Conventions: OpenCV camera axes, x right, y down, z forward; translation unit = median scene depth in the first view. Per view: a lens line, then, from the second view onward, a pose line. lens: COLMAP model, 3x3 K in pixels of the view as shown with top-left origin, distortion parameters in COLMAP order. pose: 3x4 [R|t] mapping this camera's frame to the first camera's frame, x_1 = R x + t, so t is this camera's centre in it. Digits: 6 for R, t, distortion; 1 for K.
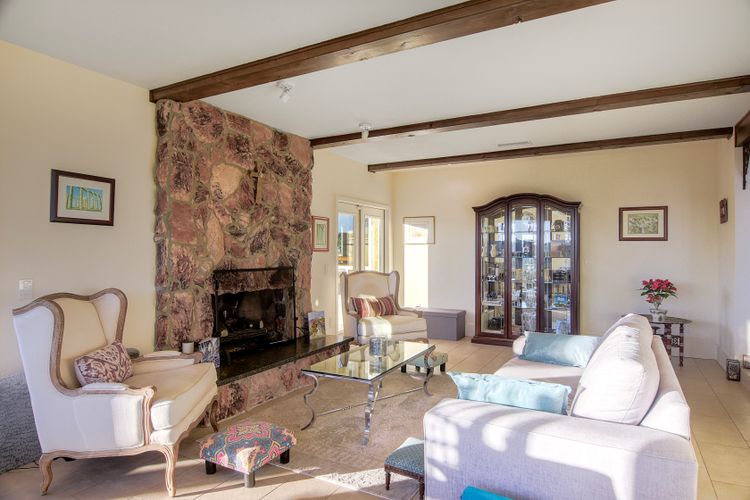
lens RADIAL K [[454.1, 0, 375.0], [0, 454.1, 250.0], [0, 0, 1]] dist [-0.001336, -0.000259]
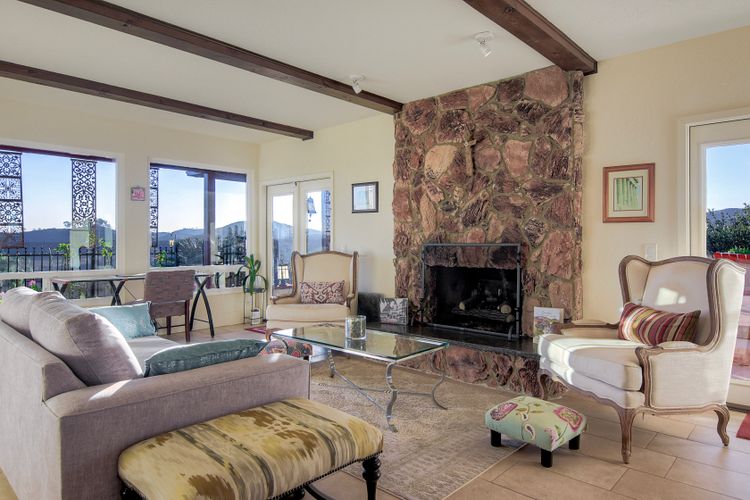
lens RADIAL K [[459.1, 0, 375.0], [0, 459.1, 250.0], [0, 0, 1]] dist [0.000857, 0.000487]
pose [[-0.229343, 0.010626, -0.973288, 0.725666], [-0.000771, 0.999938, 0.011099, 0.044608], [0.973345, 0.003296, -0.229321, 1.041795]]
